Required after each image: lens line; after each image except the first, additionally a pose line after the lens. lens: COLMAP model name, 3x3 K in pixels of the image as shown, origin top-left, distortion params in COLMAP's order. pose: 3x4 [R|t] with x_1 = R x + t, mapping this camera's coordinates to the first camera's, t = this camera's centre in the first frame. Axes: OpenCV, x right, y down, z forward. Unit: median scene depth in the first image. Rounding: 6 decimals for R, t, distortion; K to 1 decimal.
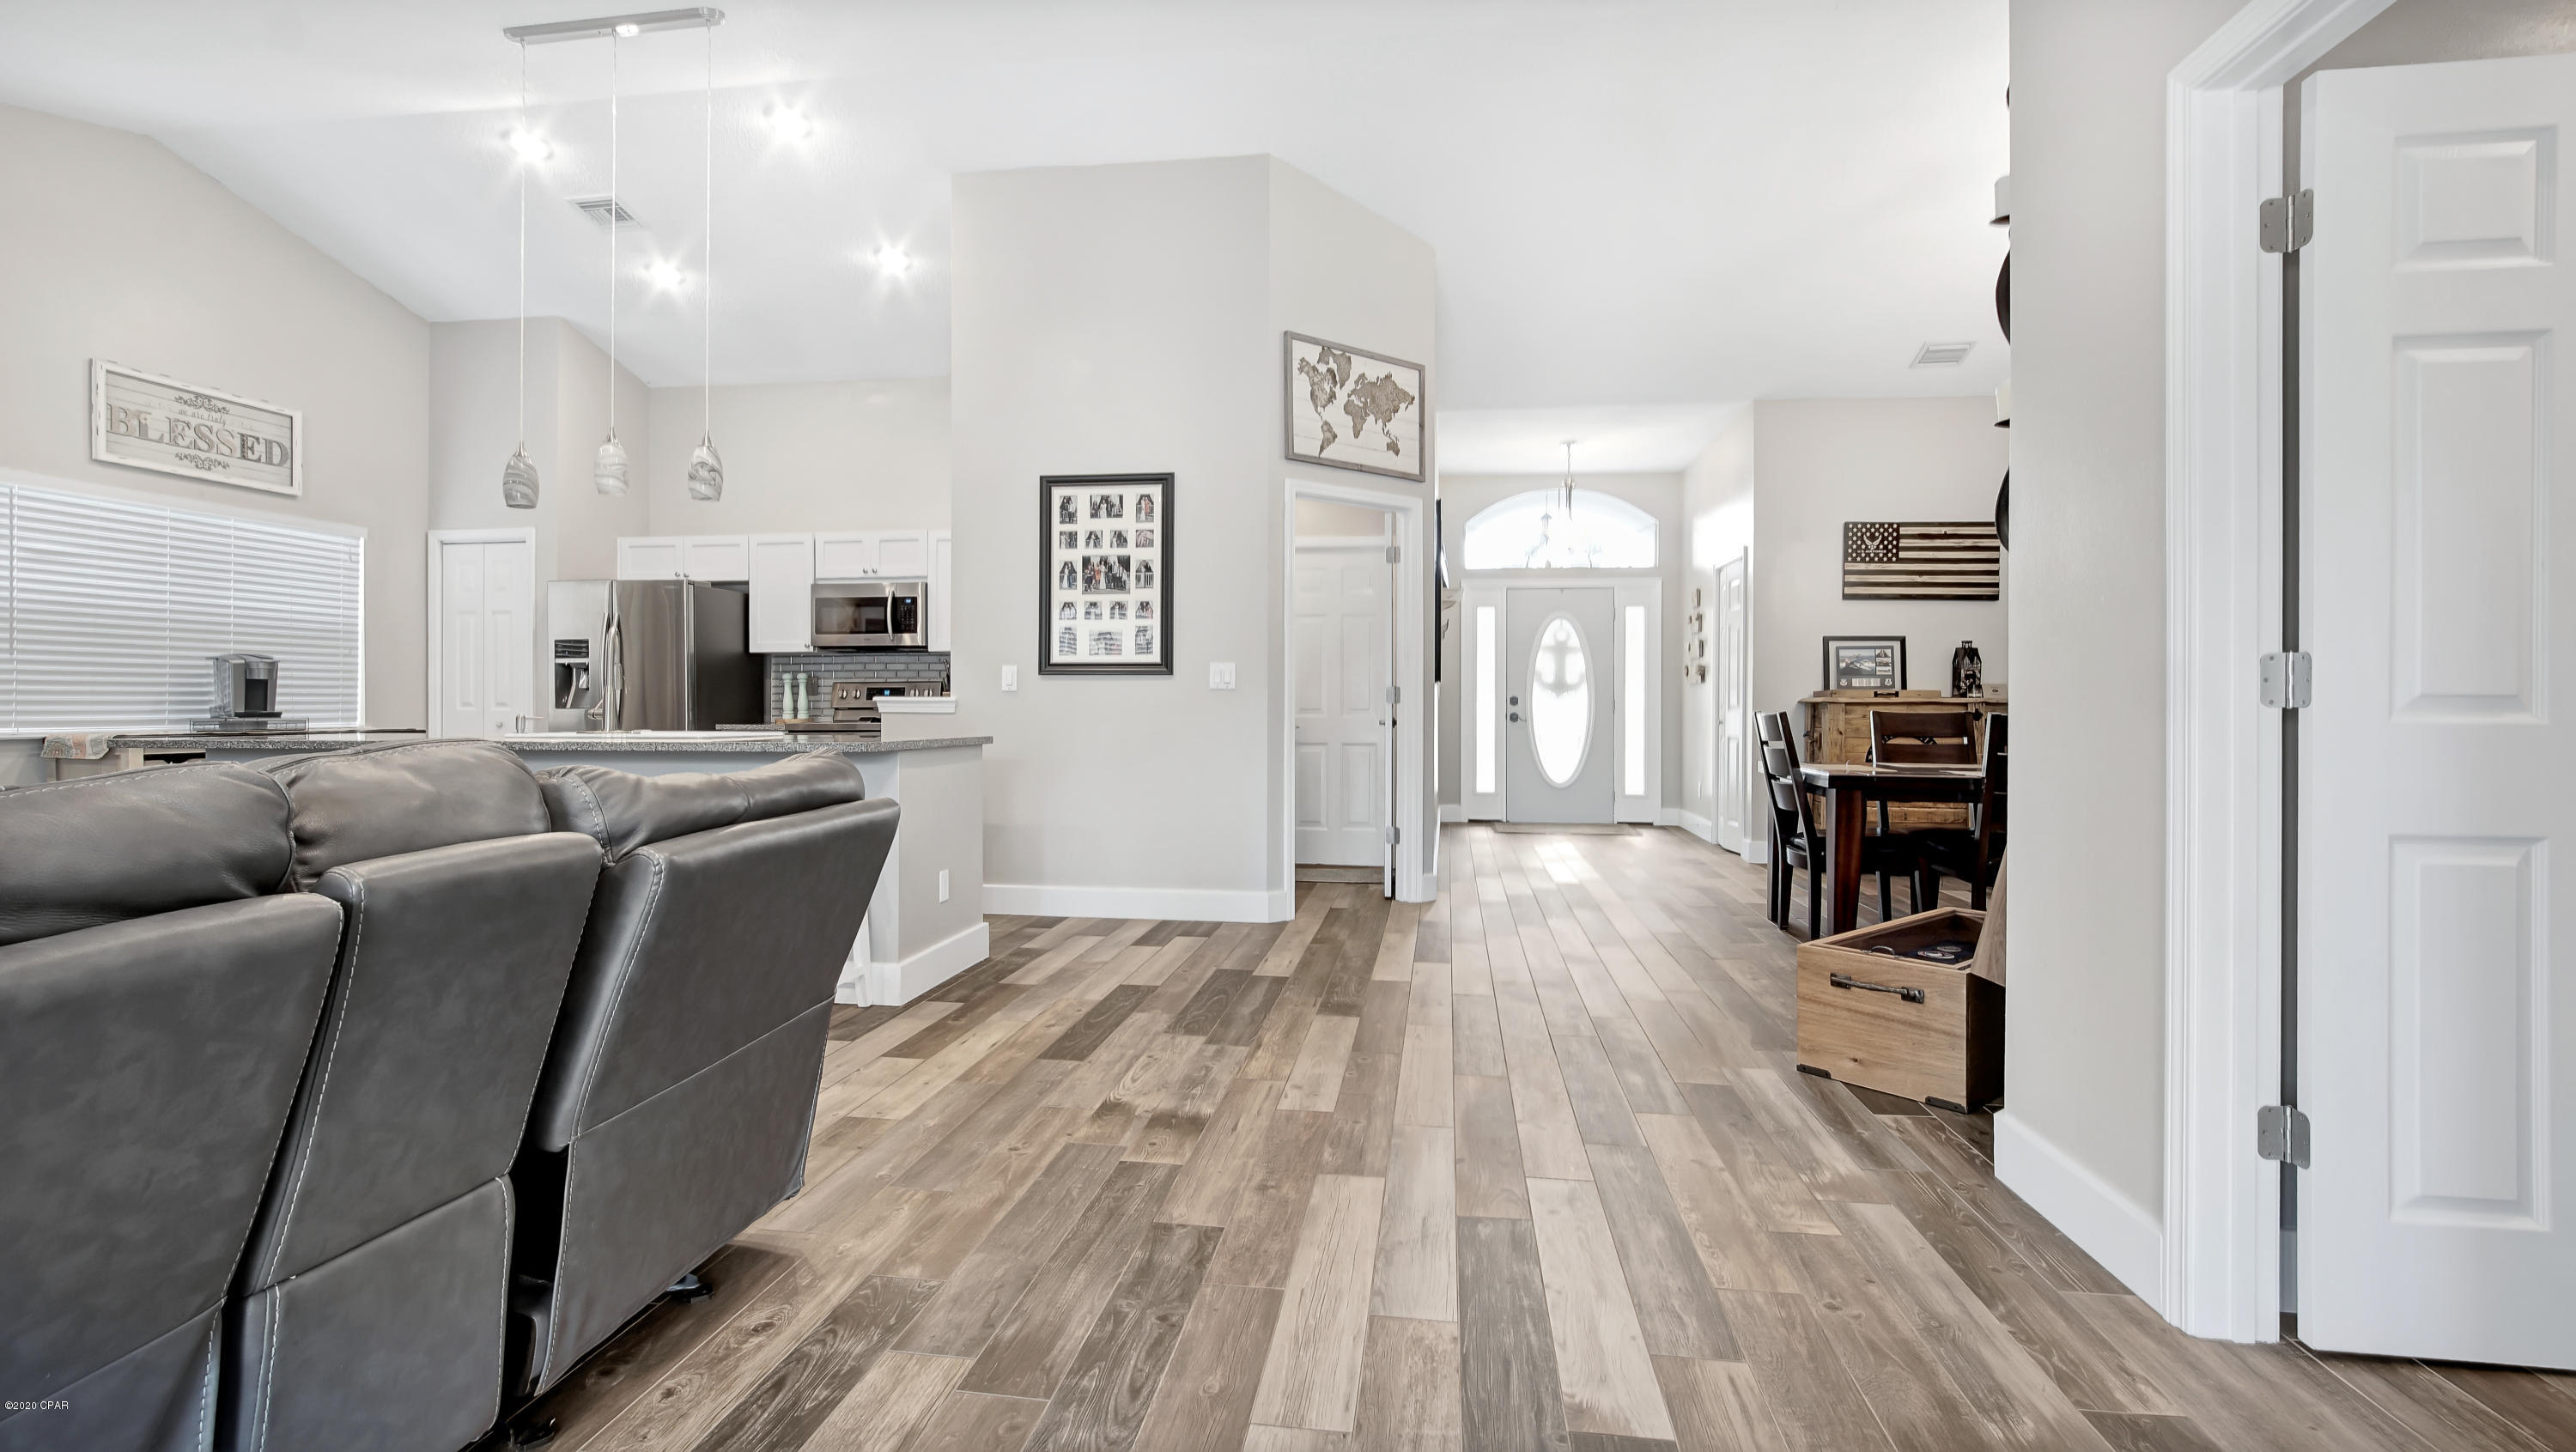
lens RADIAL K [[1150.5, 0, 1301.9], [0, 1150.5, 721.7], [0, 0, 1]] dist [-0.025729, 0.009750]
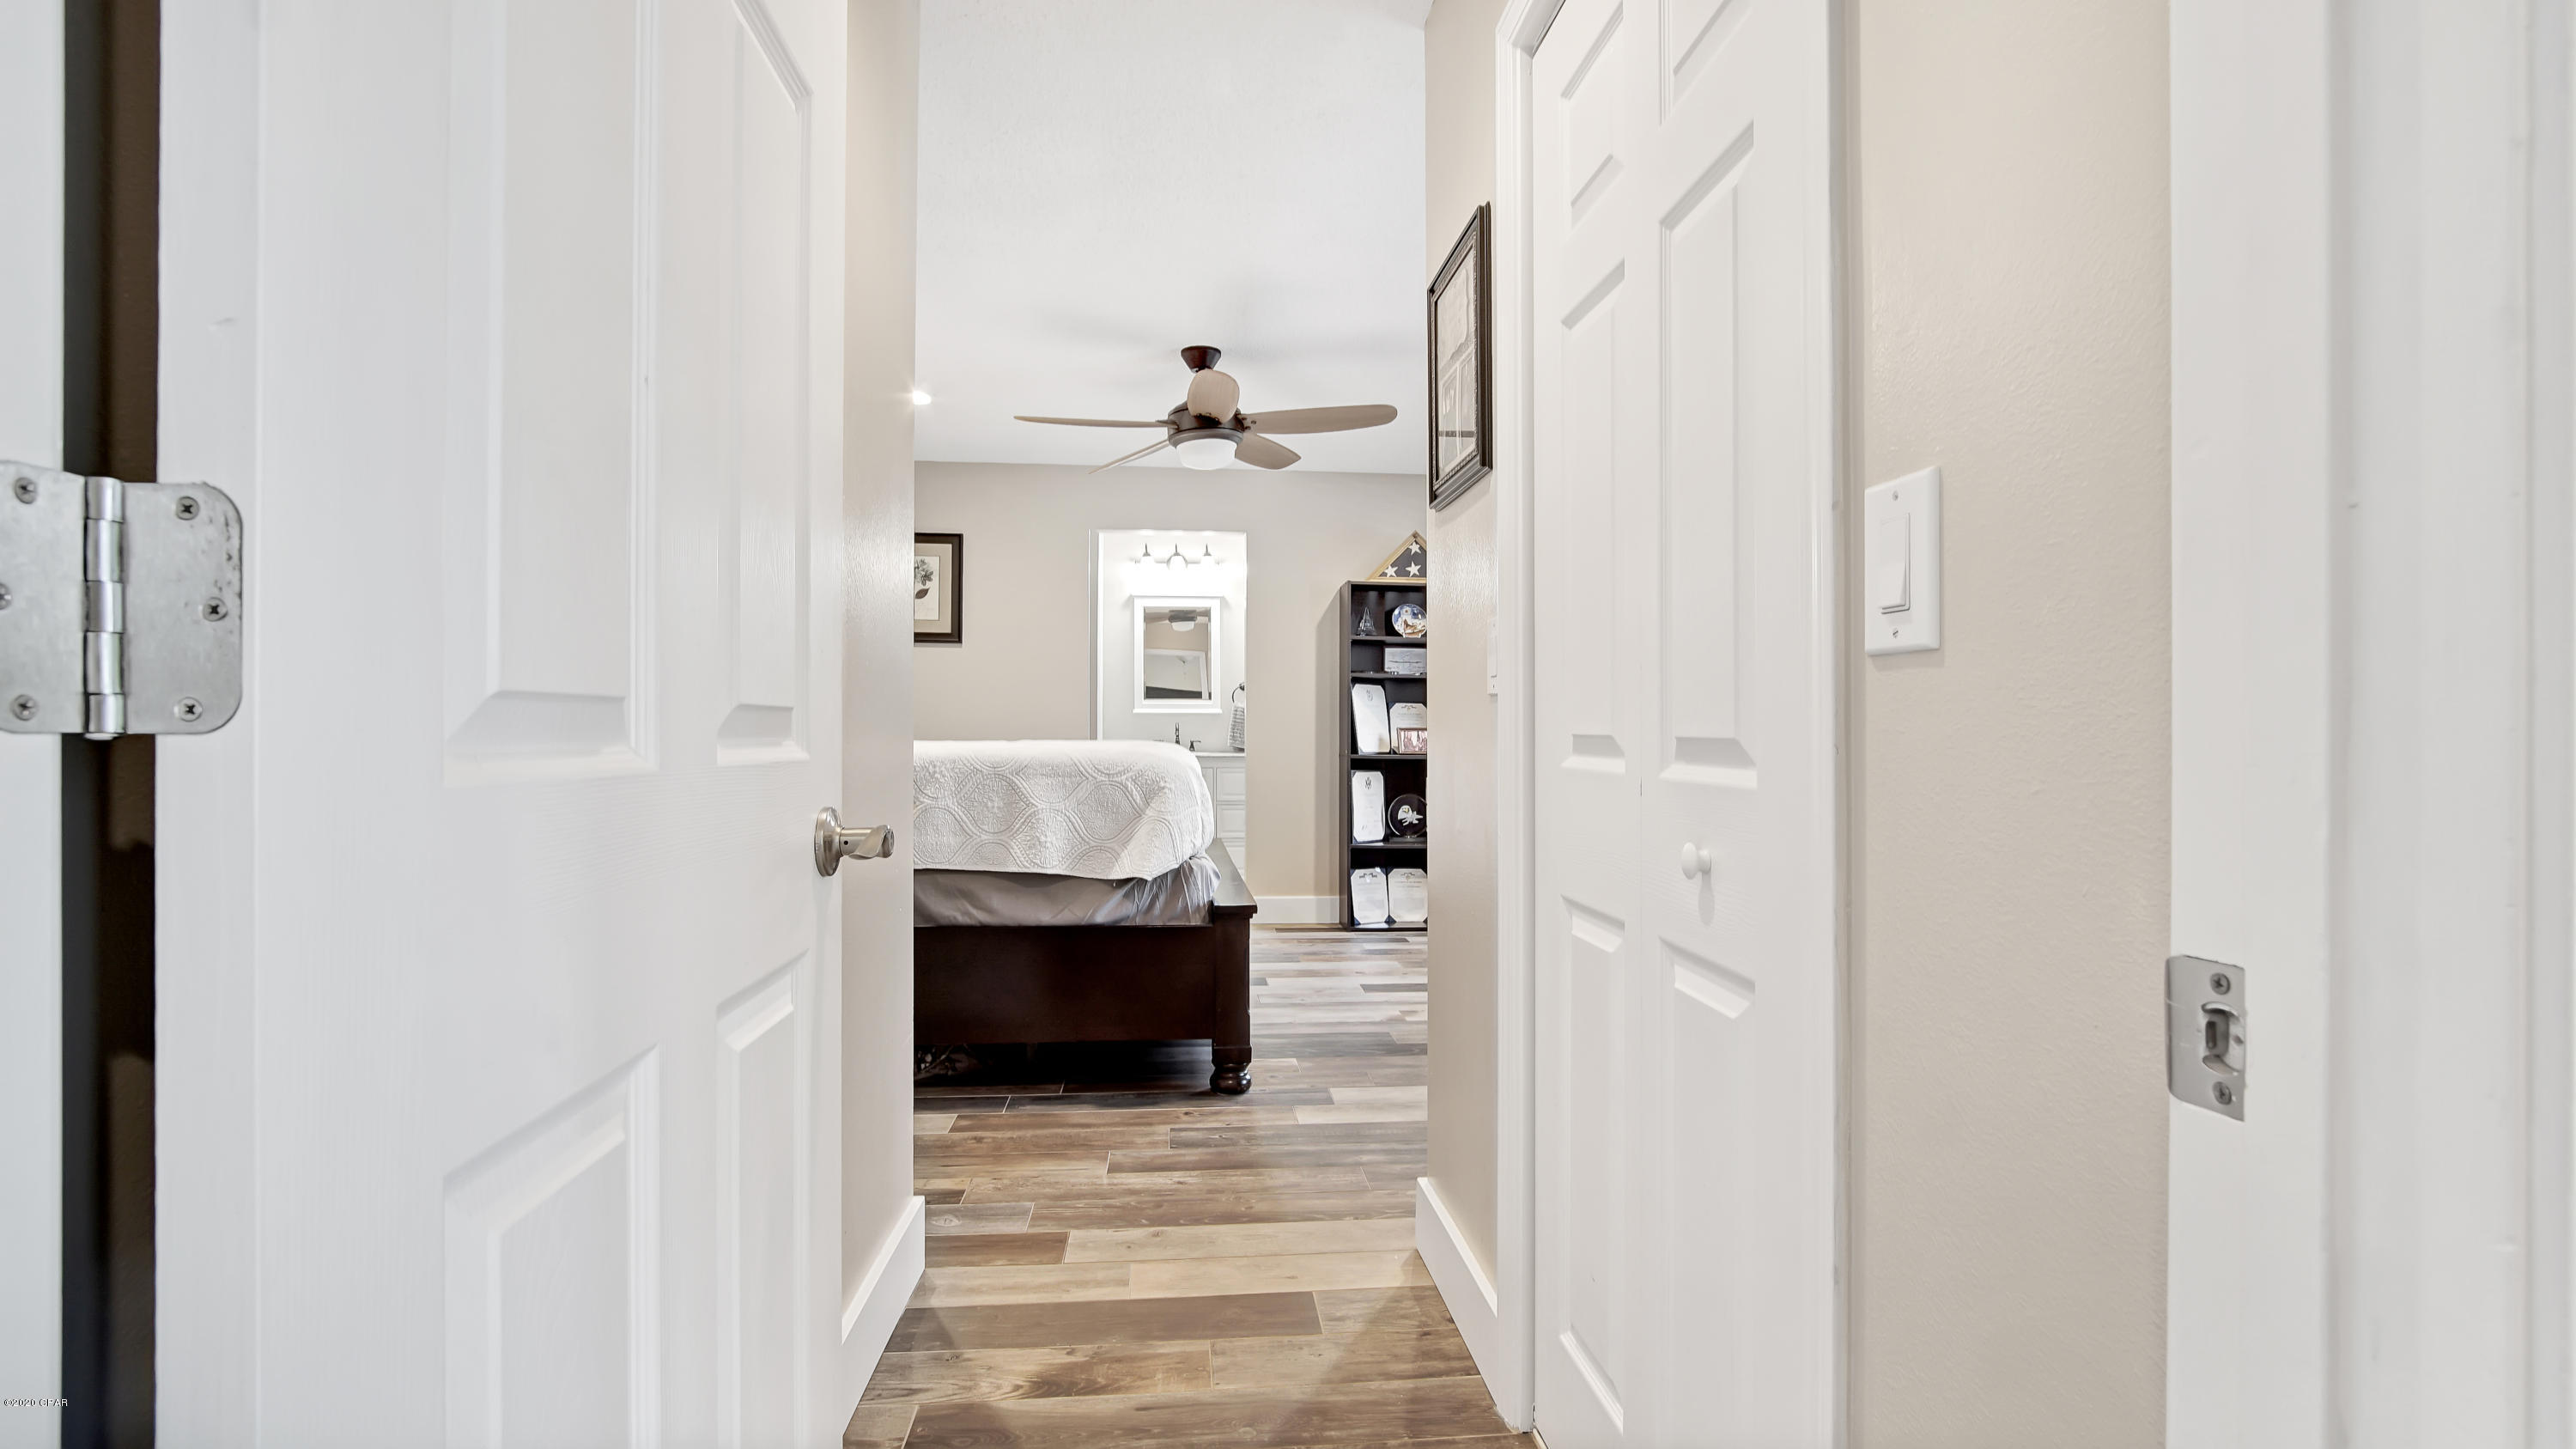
lens RADIAL K [[1150.6, 0, 1301.9], [0, 1150.6, 720.2], [0, 0, 1]] dist [-0.025729, 0.009750]
pose [[-0.232074, 0.004788, 0.972686, 0.614513], [0.004425, 0.999983, -0.003867, -0.013511], [-0.972688, 0.003407, -0.232091, 0.835612]]
